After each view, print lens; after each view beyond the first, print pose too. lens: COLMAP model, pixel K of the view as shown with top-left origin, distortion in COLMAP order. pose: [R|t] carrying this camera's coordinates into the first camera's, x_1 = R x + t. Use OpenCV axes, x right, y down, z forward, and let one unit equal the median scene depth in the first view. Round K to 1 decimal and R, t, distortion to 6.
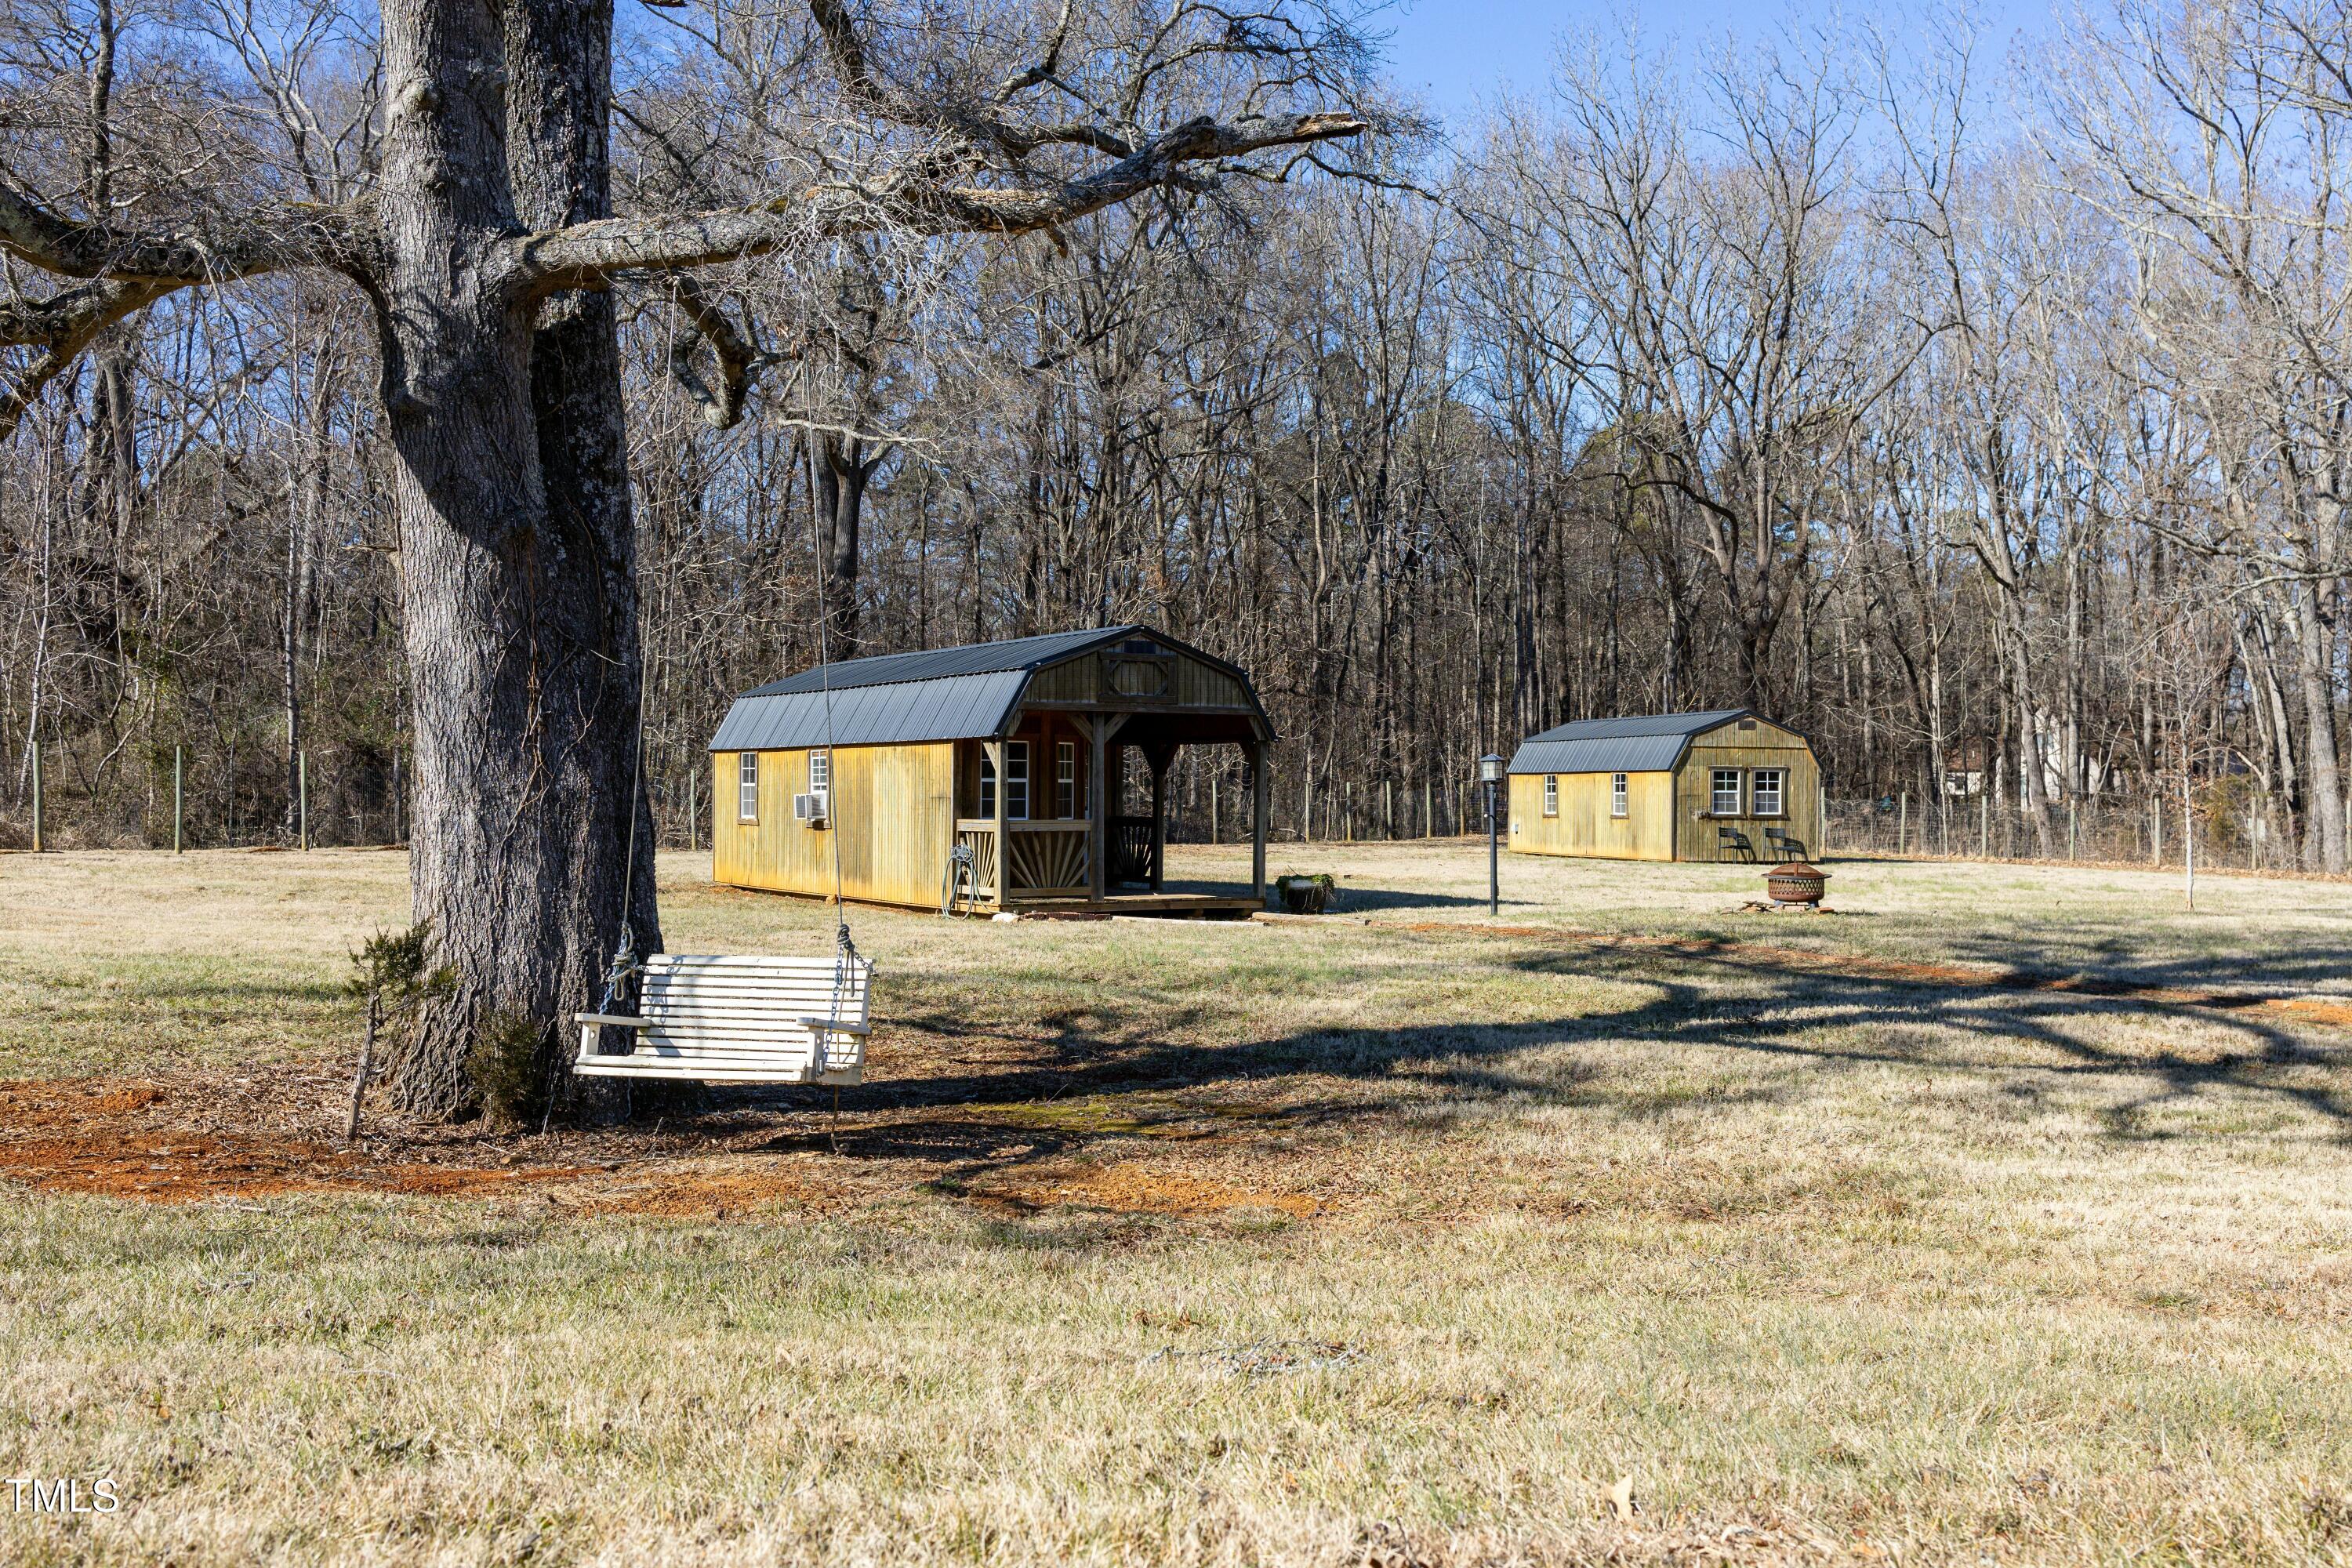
lens RADIAL K [[2316.2, 0, 1176.6], [0, 2316.2, 785.4], [0, 0, 1]] dist [0.020386, 0.000000]
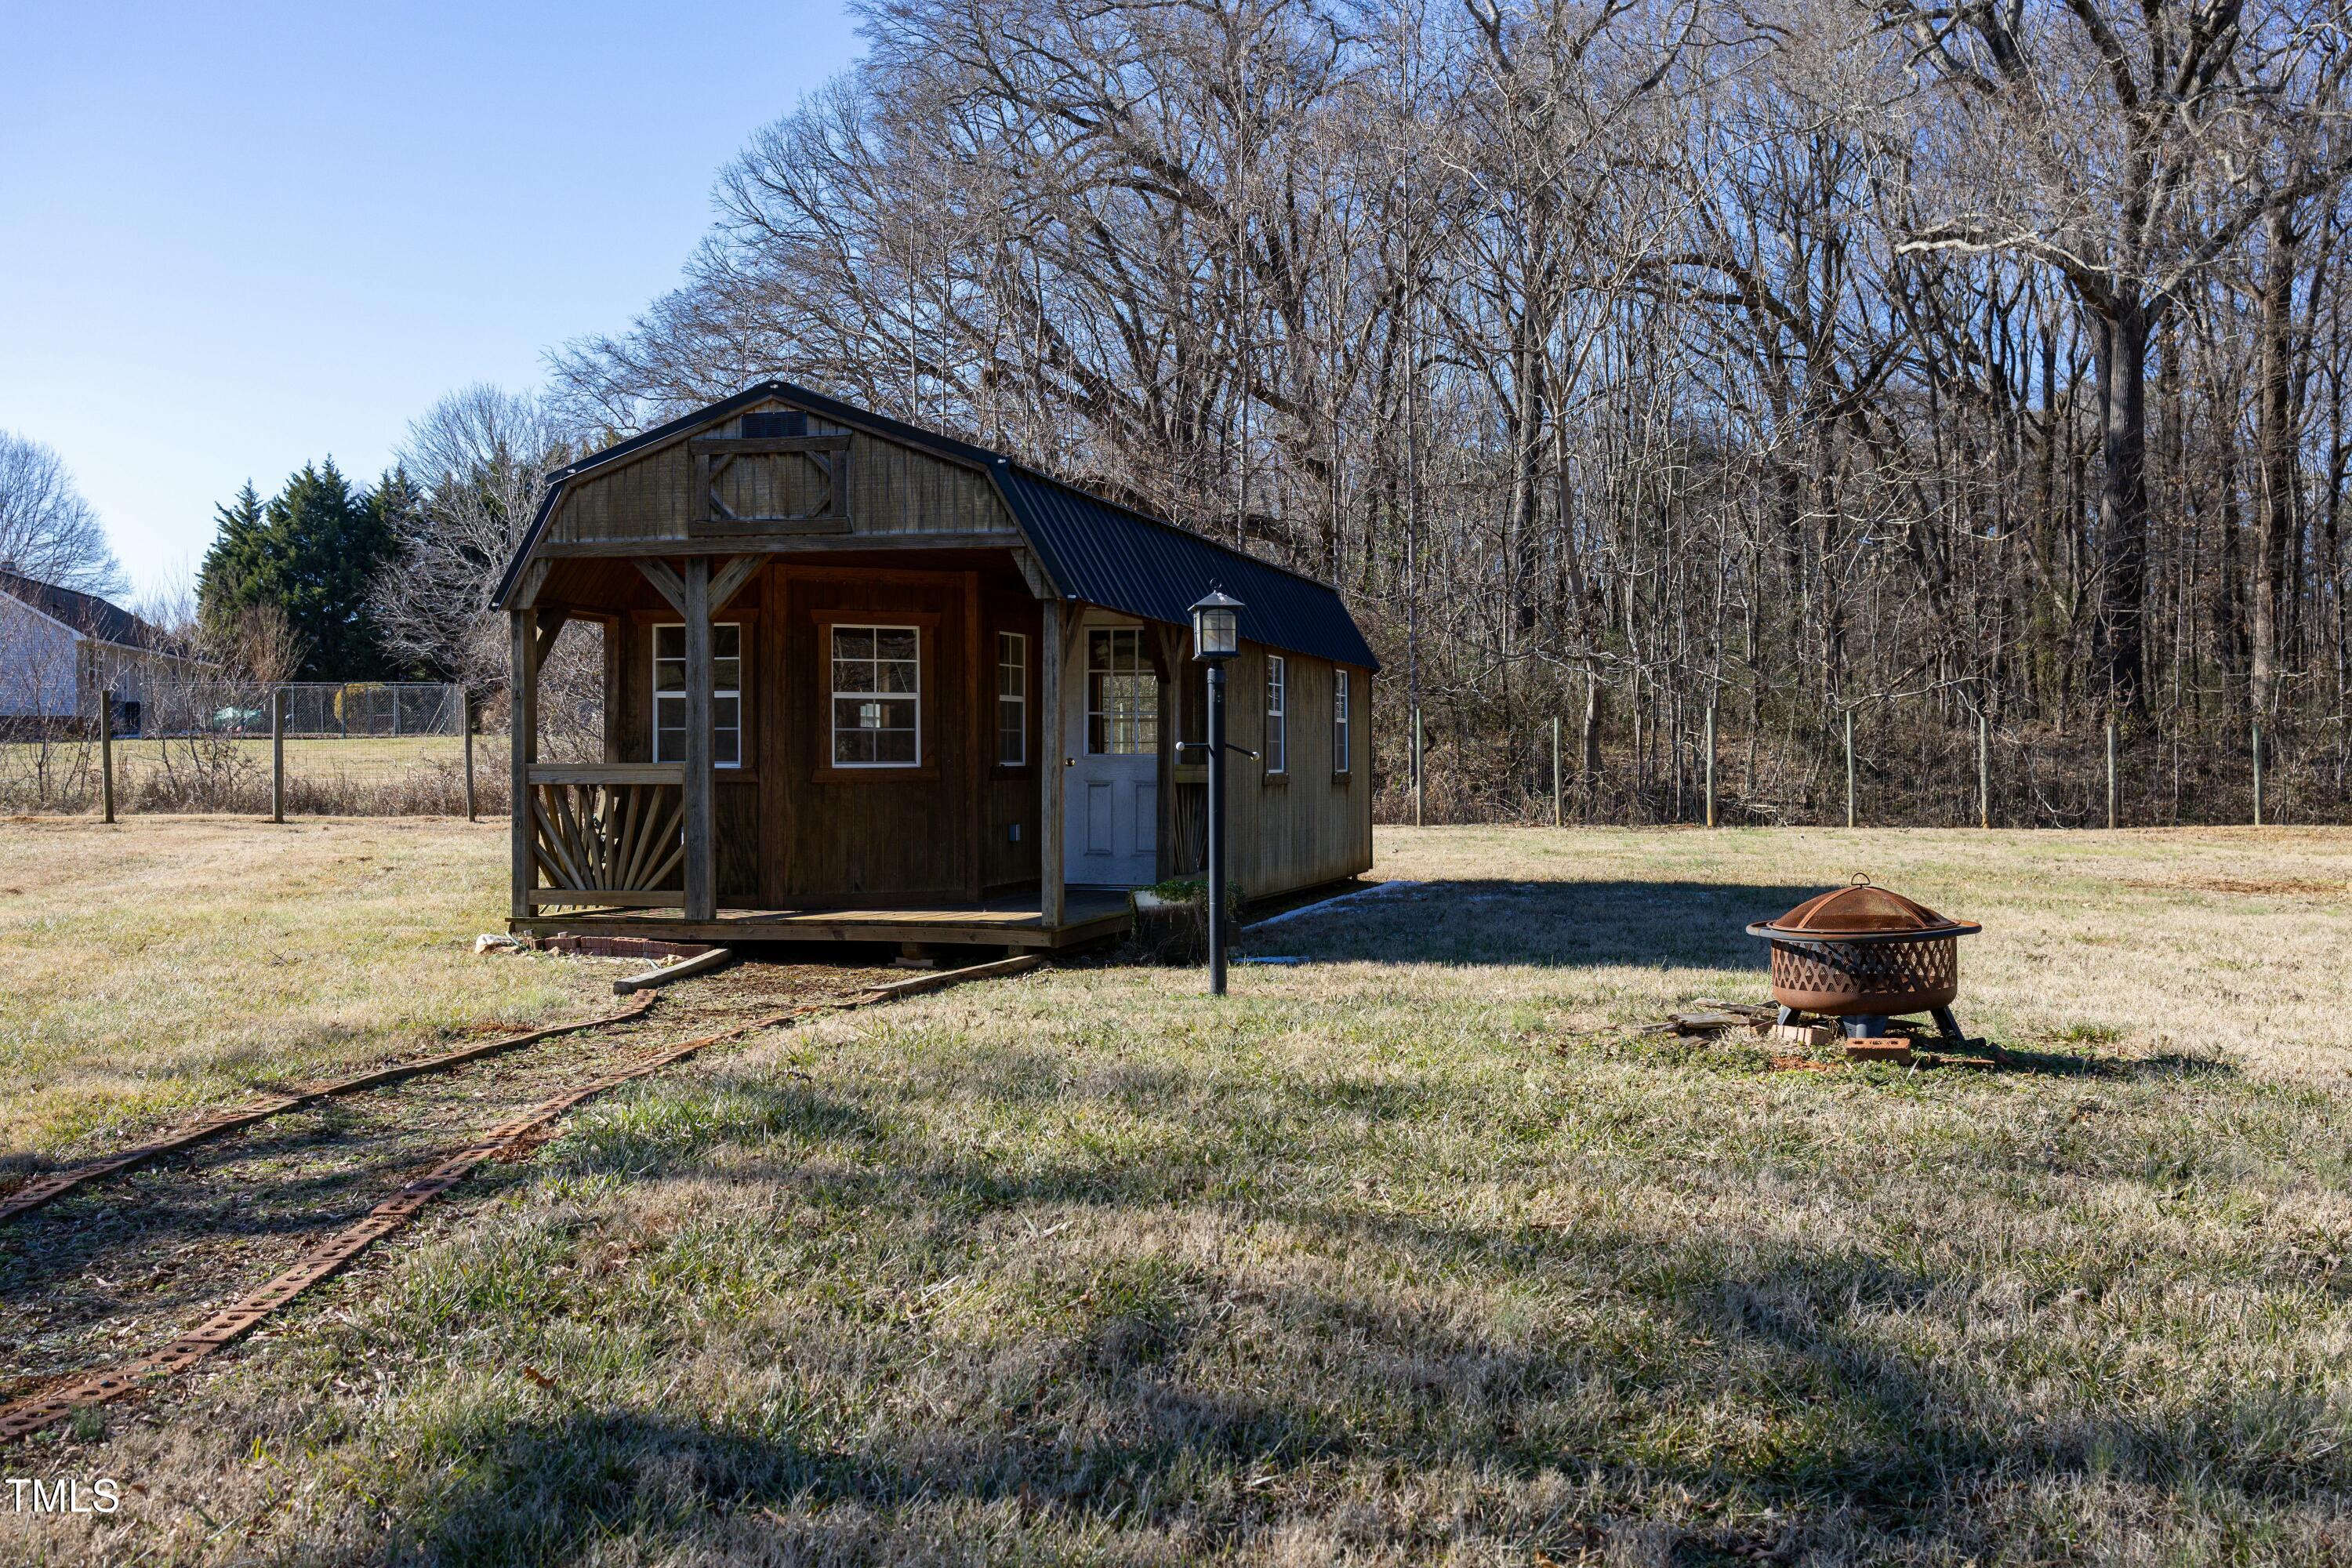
lens RADIAL K [[2316.2, 0, 1179.0], [0, 2316.2, 785.4], [0, 0, 1]] dist [0.020386, 0.000000]
pose [[0.742313, -0.000493, -0.670053, 0.202292], [0.004355, 0.999982, 0.004089, 0.009256], [0.670039, -0.005953, 0.742302, 0.351378]]
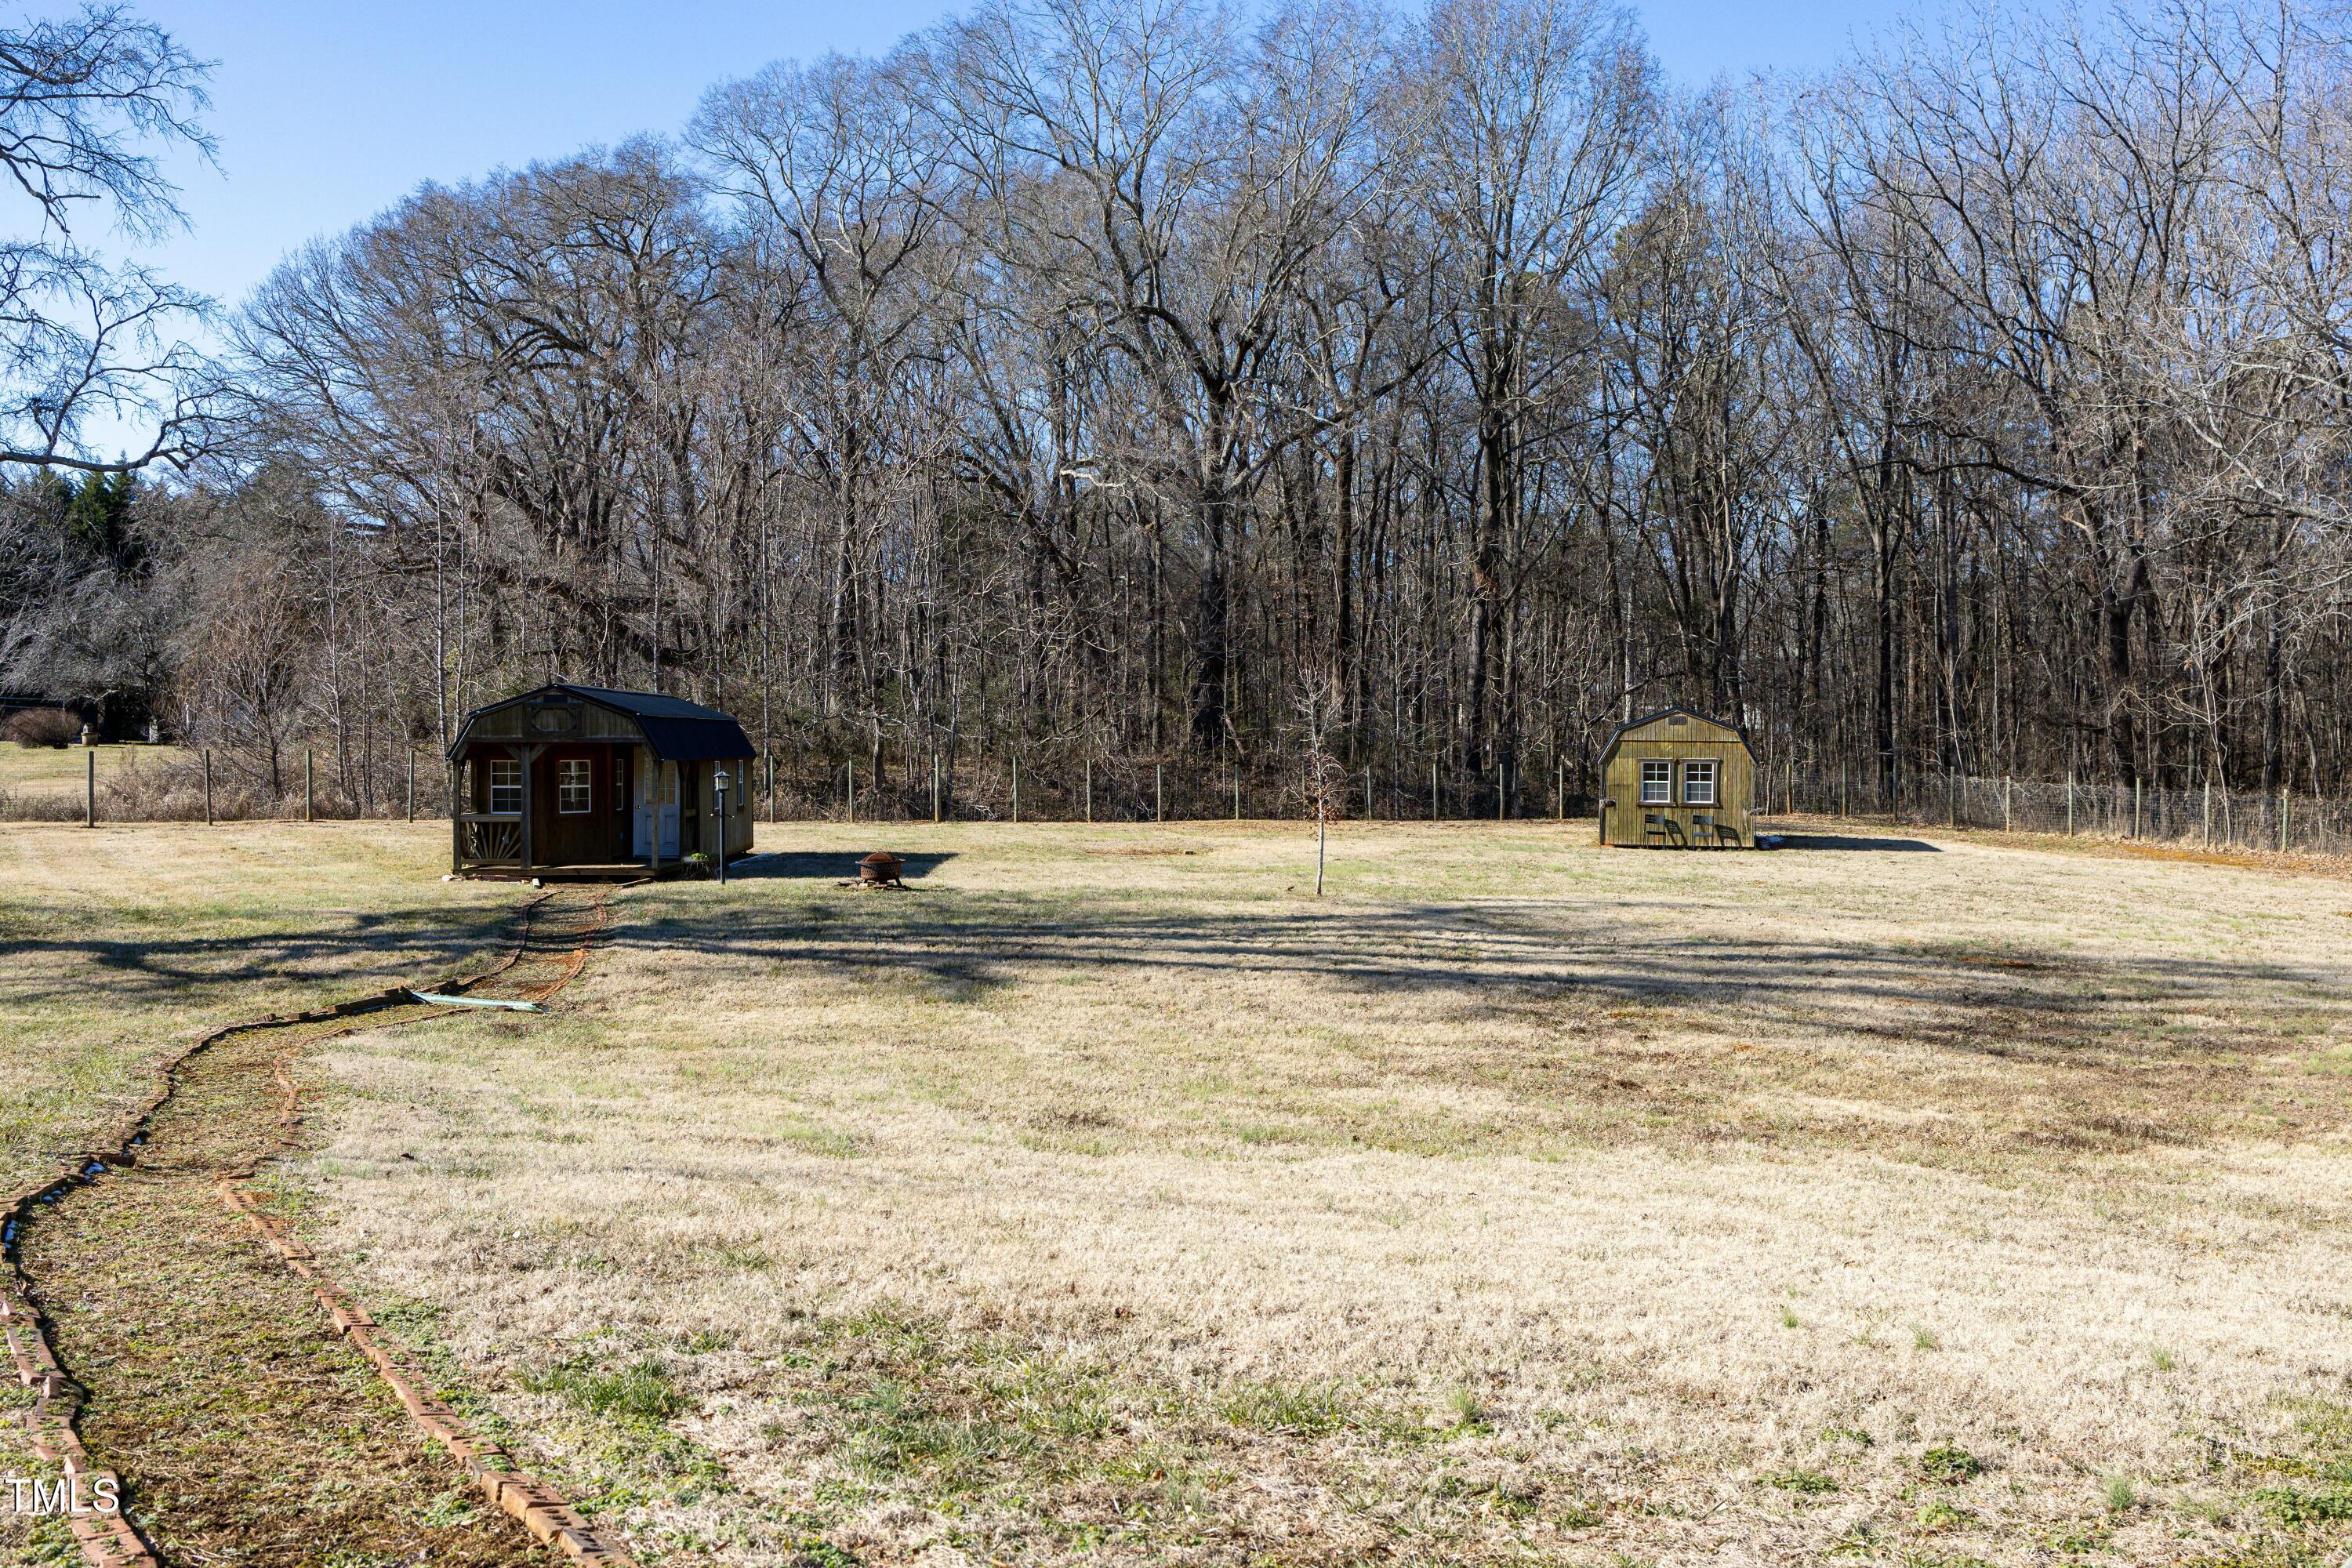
lens RADIAL K [[2316.2, 0, 1179.7], [0, 2316.2, 782.5], [0, 0, 1]] dist [0.020386, 0.000000]
pose [[0.899846, 0.005690, -0.436170, 0.511547], [0.001473, 0.999870, 0.016083, -0.014985], [0.436205, -0.015115, 0.899721, -0.082988]]
